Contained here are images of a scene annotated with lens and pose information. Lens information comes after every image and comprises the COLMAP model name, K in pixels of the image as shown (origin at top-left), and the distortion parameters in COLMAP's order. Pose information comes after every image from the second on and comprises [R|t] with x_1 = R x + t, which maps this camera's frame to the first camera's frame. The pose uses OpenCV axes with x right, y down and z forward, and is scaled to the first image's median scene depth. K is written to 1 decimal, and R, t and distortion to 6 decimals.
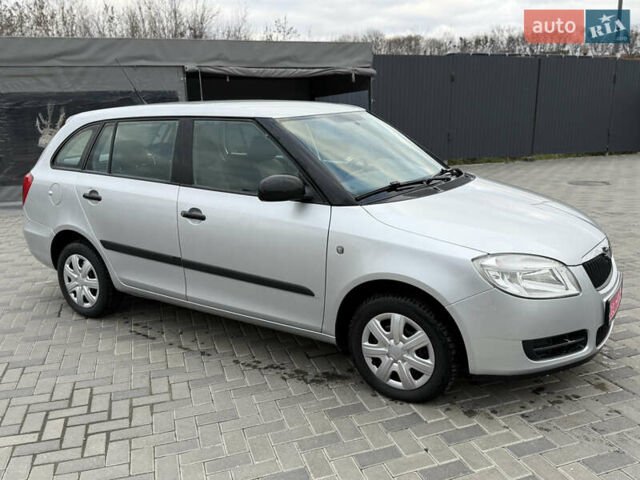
lens RADIAL K [[572.1, 0, 320.0], [0, 572.1, 240.0], [0, 0, 1]] dist [0.143247, -0.276501]
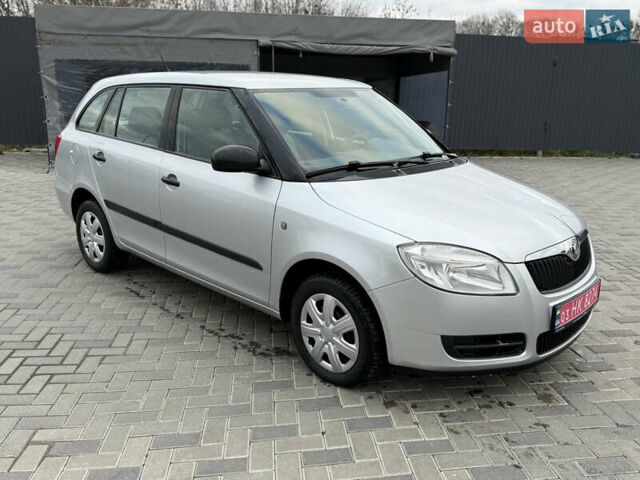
lens RADIAL K [[572.4, 0, 322.6], [0, 572.4, 243.8], [0, 0, 1]] dist [0.151779, -0.291718]
pose [[0.979779, 0.092665, -0.177328, 0.256284], [-0.086032, 0.995287, 0.044756, -0.001358], [0.180640, -0.028595, 0.983134, 0.034397]]
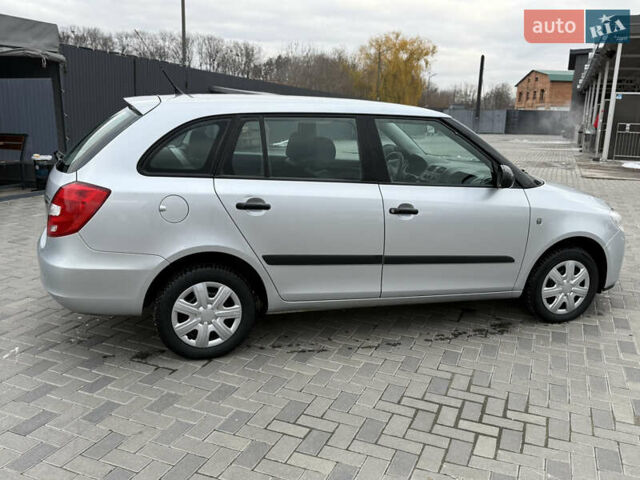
lens RADIAL K [[572.1, 0, 320.0], [0, 572.1, 240.0], [0, 0, 1]] dist [0.143247, -0.276501]
pose [[0.631105, -0.130286, 0.764678, -1.199278], [0.126334, 0.989896, 0.064393, -0.082185], [-0.765341, 0.055966, 0.641187, 0.488072]]
